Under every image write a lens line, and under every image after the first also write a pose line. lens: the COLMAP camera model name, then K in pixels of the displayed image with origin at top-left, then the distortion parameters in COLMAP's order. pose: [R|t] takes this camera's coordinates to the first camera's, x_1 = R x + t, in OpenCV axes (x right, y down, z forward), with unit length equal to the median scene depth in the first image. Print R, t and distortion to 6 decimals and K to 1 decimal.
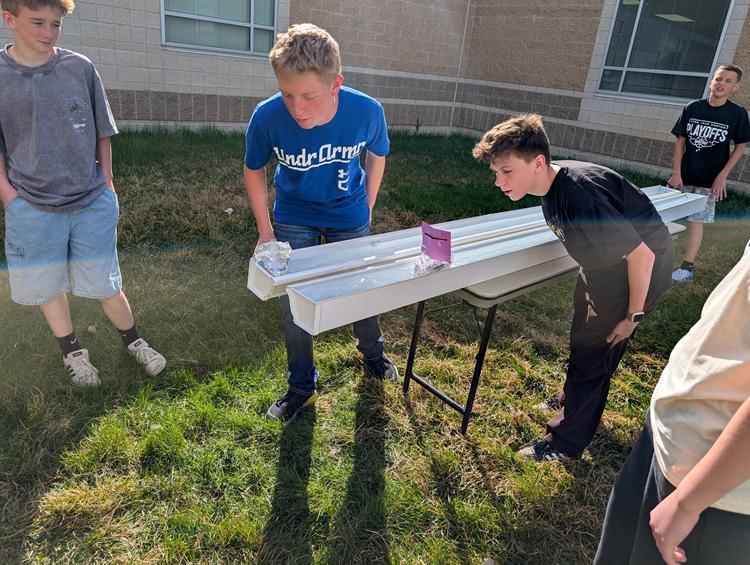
lens RADIAL K [[537.4, 0, 371.1], [0, 537.4, 268.8], [0, 0, 1]] dist [0.007745, 0.000589]
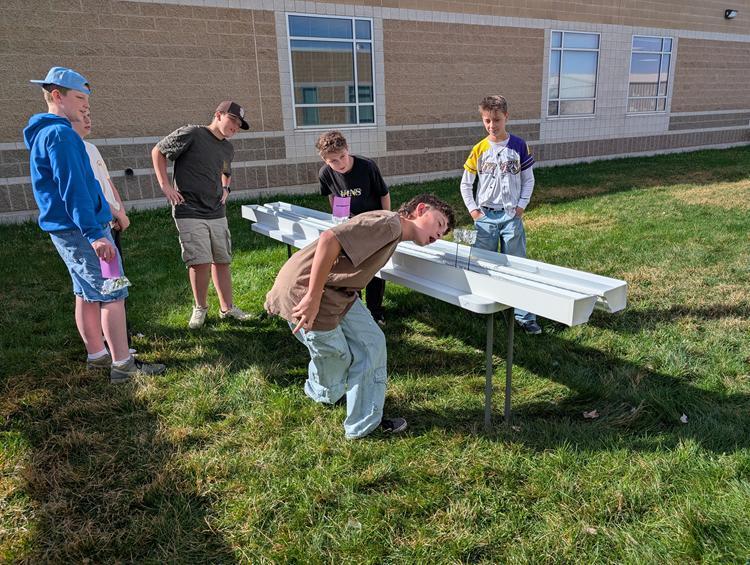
lens RADIAL K [[563.0, 0, 366.4], [0, 563.0, 282.6], [0, 0, 1]] dist [0.002364, -0.004307]
pose [[0.186997, -0.371688, 0.909329, -0.624503], [0.403480, 0.873037, 0.273881, -0.290913], [-0.895676, 0.315681, 0.313224, 0.585343]]
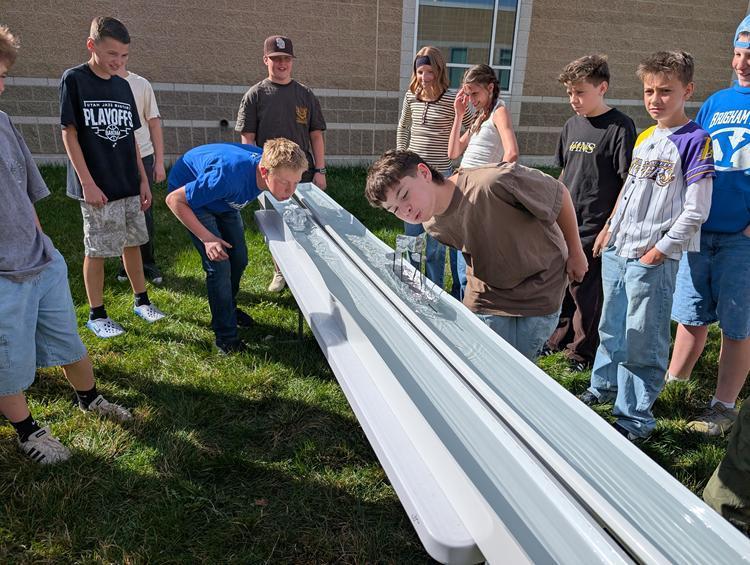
lens RADIAL K [[526.3, 0, 376.8], [0, 526.3, 266.2], [0, 0, 1]] dist [0.001735, -0.002250]
pose [[0.441002, -0.369829, 0.817767, -0.416743], [0.328435, 0.914455, 0.236438, -0.267616], [-0.835253, 0.164314, 0.524741, 0.590782]]
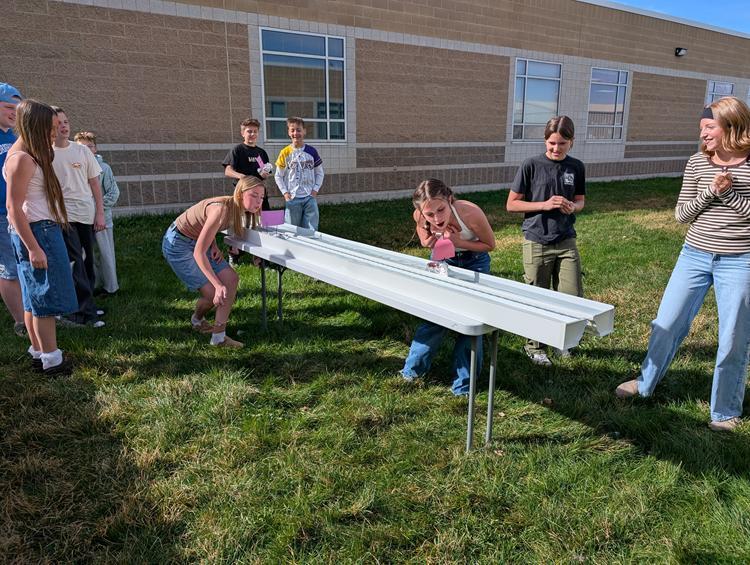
lens RADIAL K [[564.1, 0, 374.2], [0, 564.1, 272.0], [0, 0, 1]] dist [0.002006, -0.006426]
pose [[0.121439, -0.325767, 0.937618, -0.621009], [0.363666, 0.893529, 0.263348, -0.293457], [-0.923580, 0.308999, 0.226980, 0.593009]]
